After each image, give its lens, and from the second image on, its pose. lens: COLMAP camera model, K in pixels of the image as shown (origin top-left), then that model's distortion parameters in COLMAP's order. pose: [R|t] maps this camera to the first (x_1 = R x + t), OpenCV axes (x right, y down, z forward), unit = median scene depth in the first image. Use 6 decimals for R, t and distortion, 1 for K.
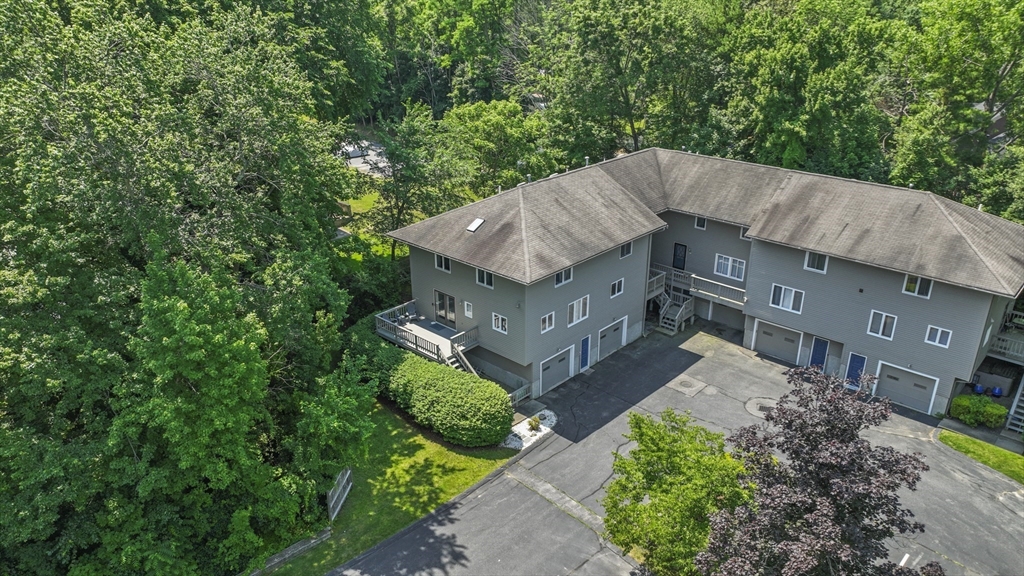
lens RADIAL K [[725.7, 0, 512.0], [0, 725.7, 288.0], [0, 0, 1]] dist [0.006449, 0.006021]
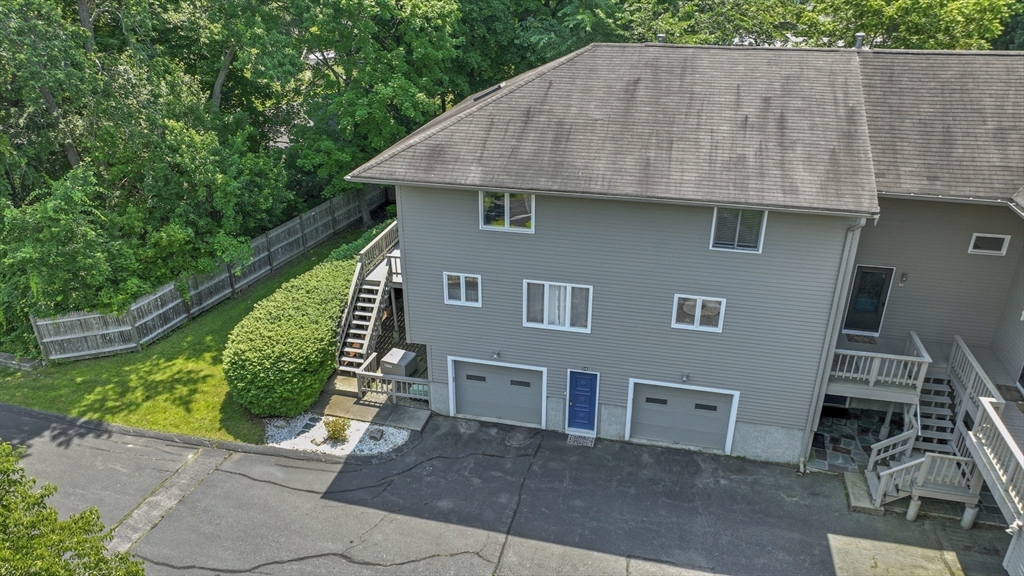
lens RADIAL K [[725.7, 0, 512.0], [0, 725.7, 288.0], [0, 0, 1]] dist [0.006449, 0.006021]
pose [[0.495671, 0.373927, -0.783893, 0.445644], [-0.341256, 0.913832, 0.220126, -0.075135], [0.798658, 0.158398, 0.580565, 0.681546]]
